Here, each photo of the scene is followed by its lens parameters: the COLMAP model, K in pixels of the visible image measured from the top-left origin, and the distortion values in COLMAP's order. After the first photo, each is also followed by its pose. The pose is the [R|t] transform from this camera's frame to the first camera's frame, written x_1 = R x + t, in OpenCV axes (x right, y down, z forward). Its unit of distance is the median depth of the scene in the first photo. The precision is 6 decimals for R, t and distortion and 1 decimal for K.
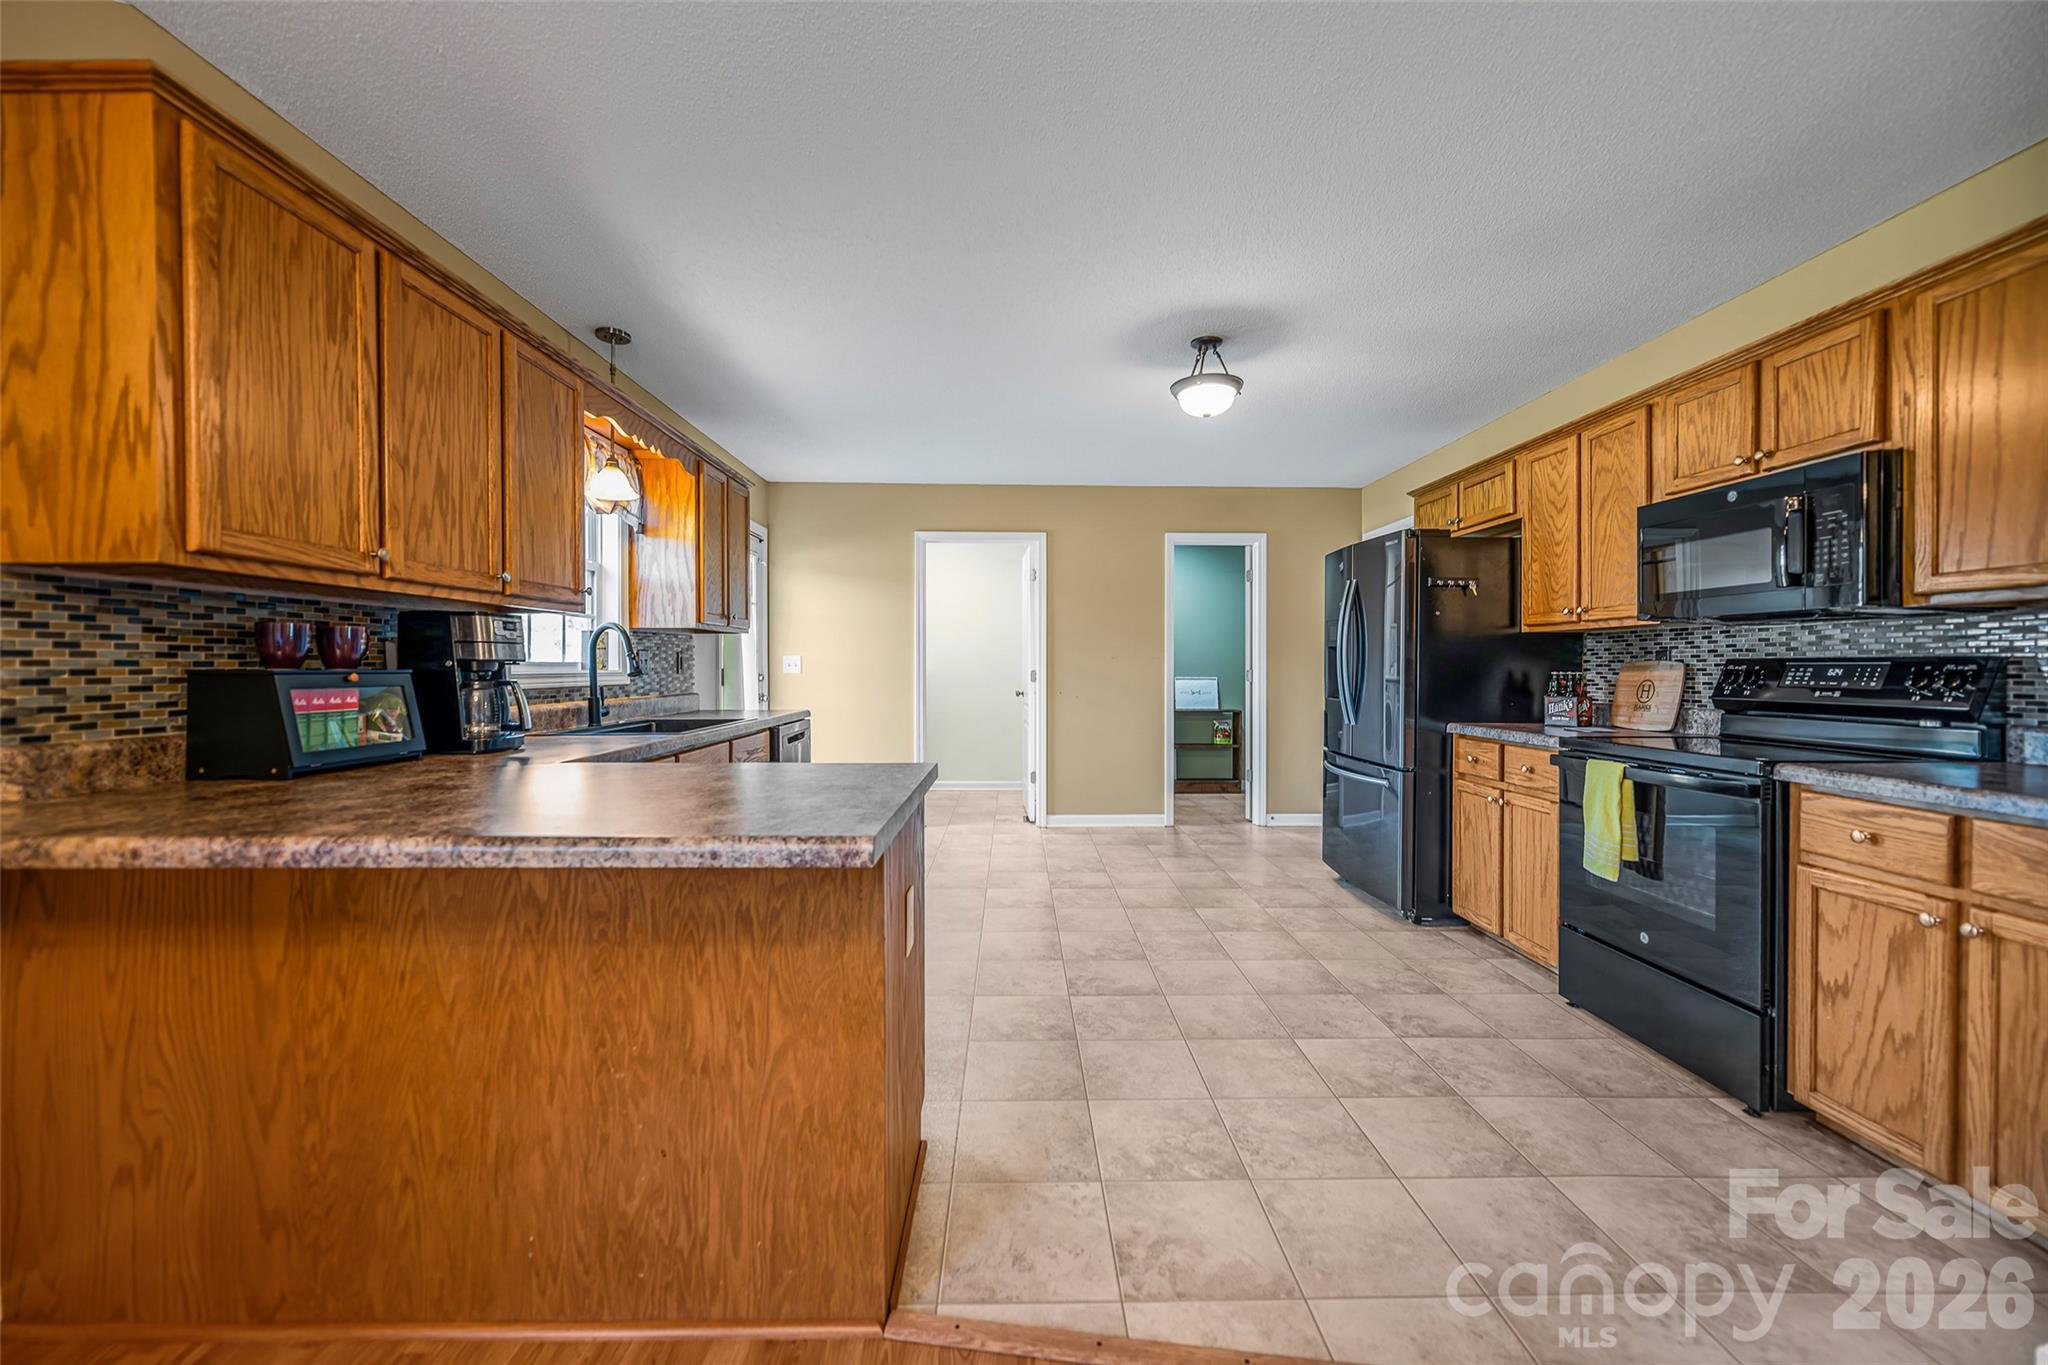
lens RADIAL K [[797.2, 0, 1020.2], [0, 797.2, 670.6], [0, 0, 1]] dist [-0.000186, -0.000061]
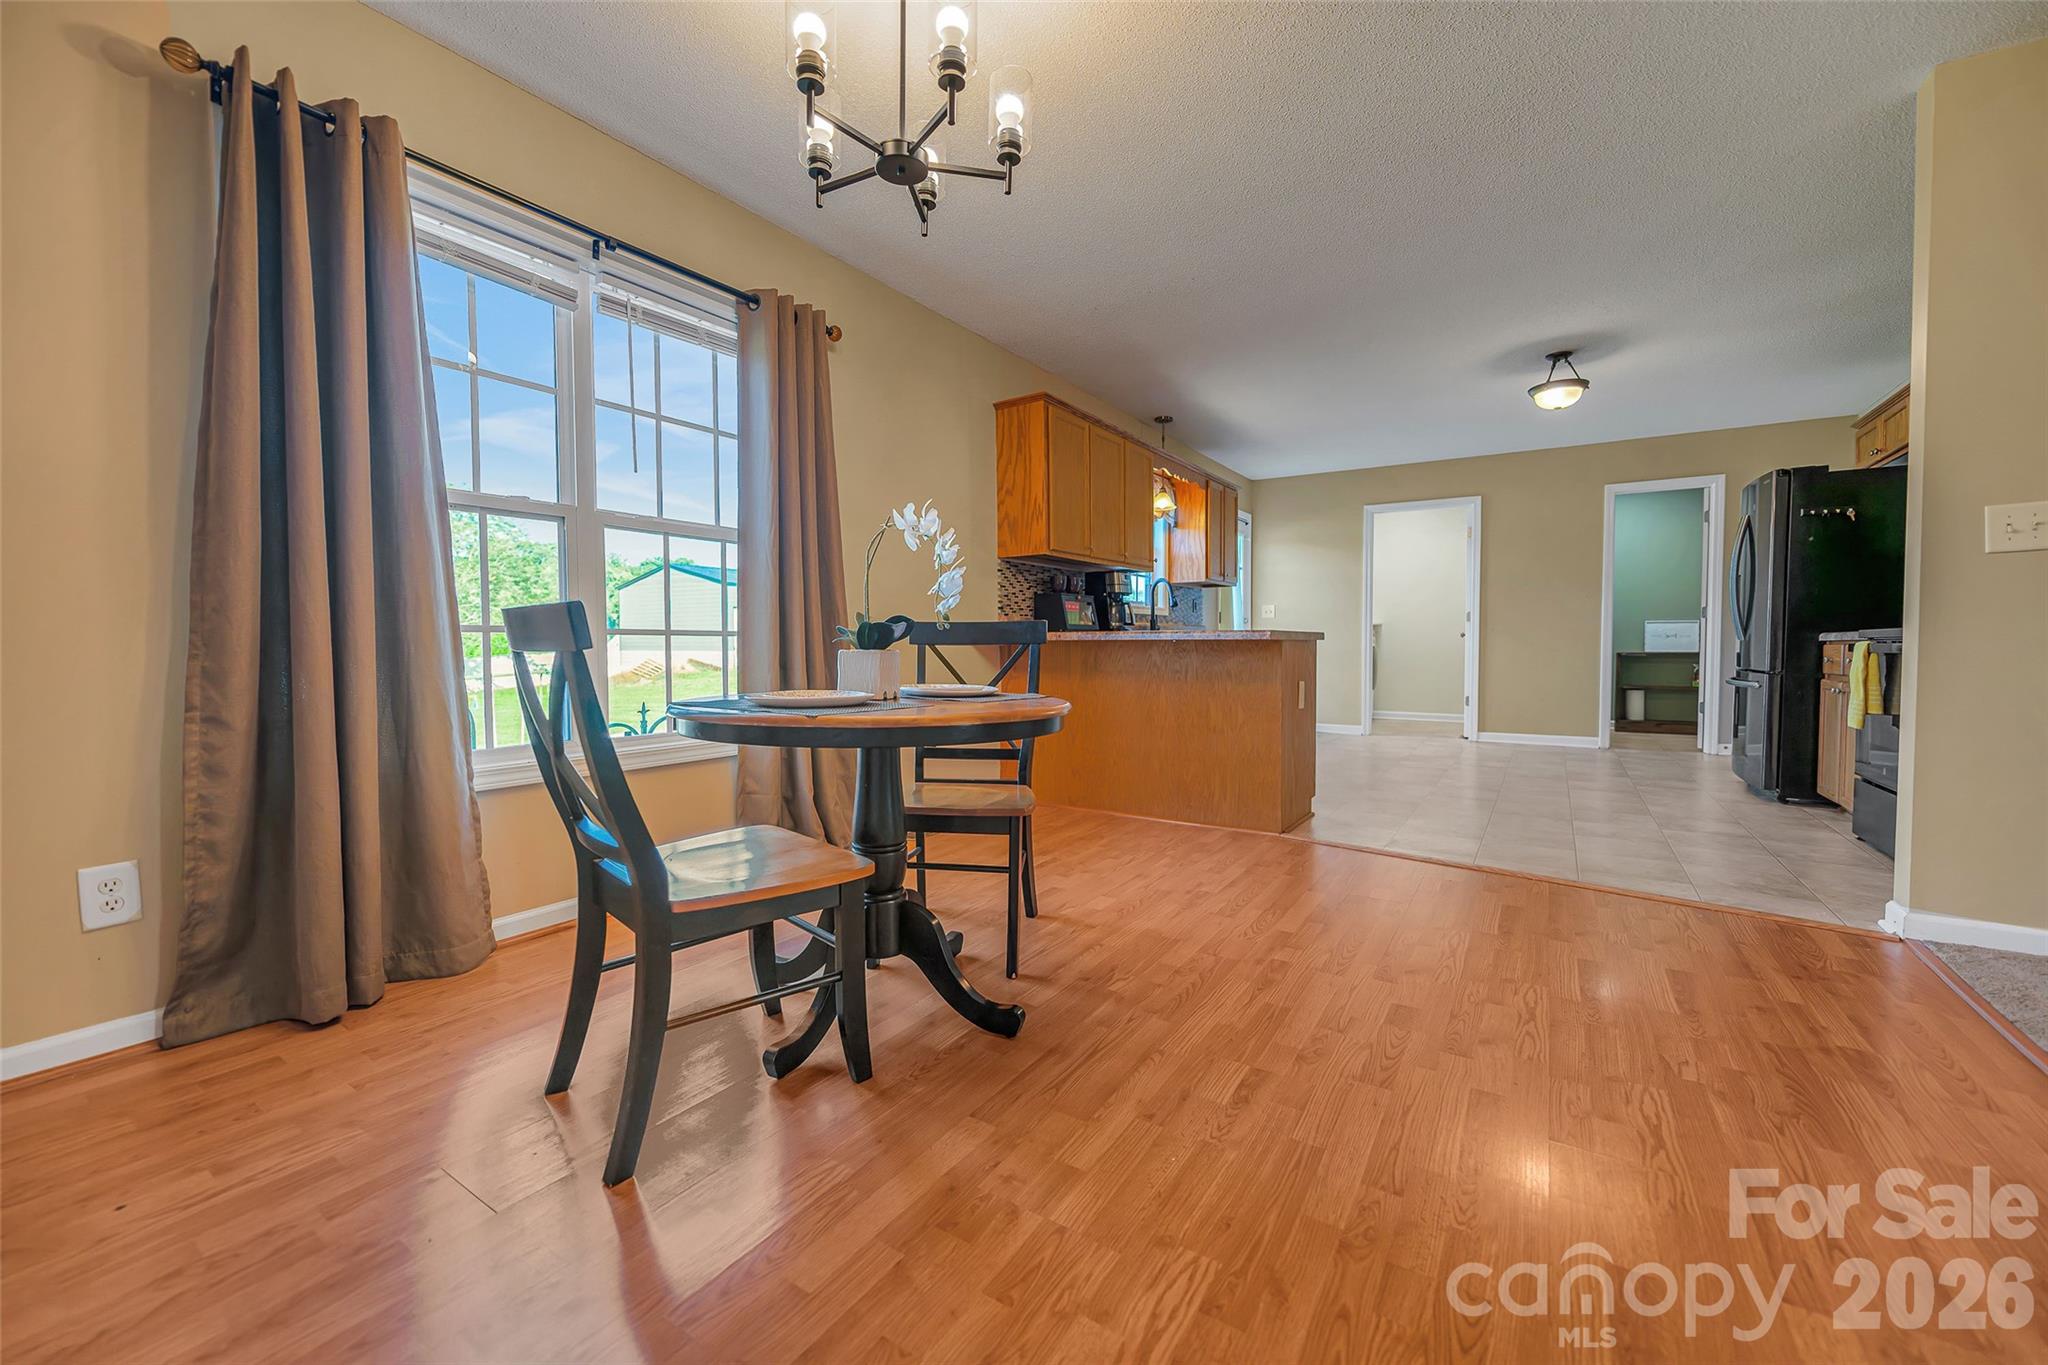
lens RADIAL K [[809.3, 0, 1025.4], [0, 809.3, 675.7], [0, 0, 1]] dist [-0.000139, -0.000027]
pose [[0.830680, 0.018626, -0.556438, 0.255537], [0.000739, 0.999403, 0.034556, 0.095564], [0.556749, -0.029116, 0.830170, -0.698928]]
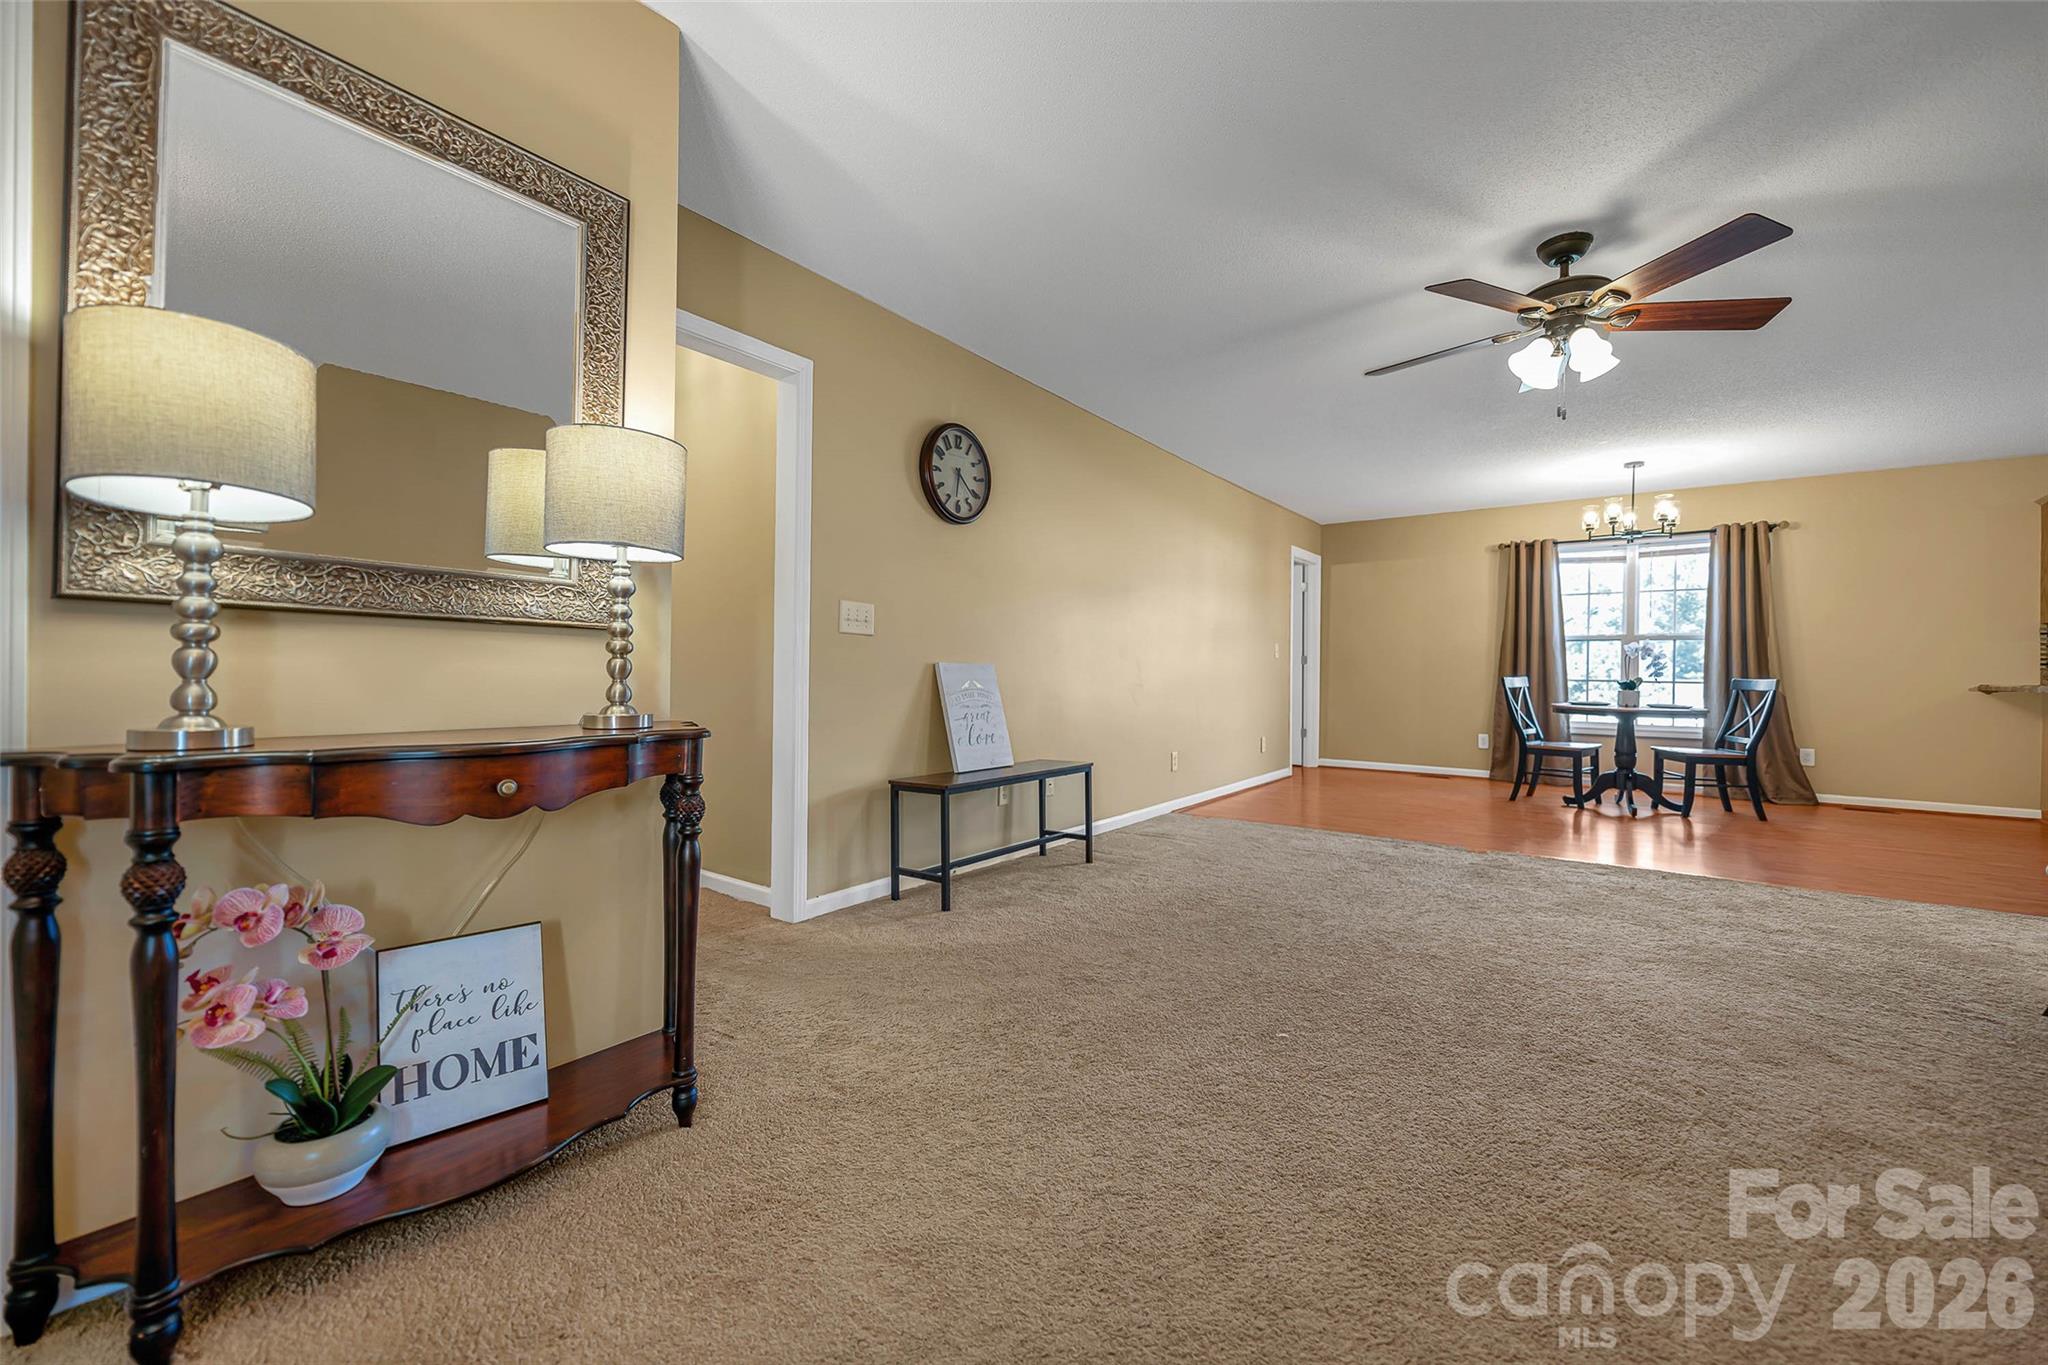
lens RADIAL K [[795.7, 0, 1015.8], [0, 795.7, 678.2], [0, 0, 1]] dist [-0.000726, -0.000188]
pose [[-0.617790, -0.007375, -0.786309, 2.092430], [-0.015342, 0.999879, 0.002676, 0.090597], [0.786194, 0.013717, -0.617828, -0.241257]]
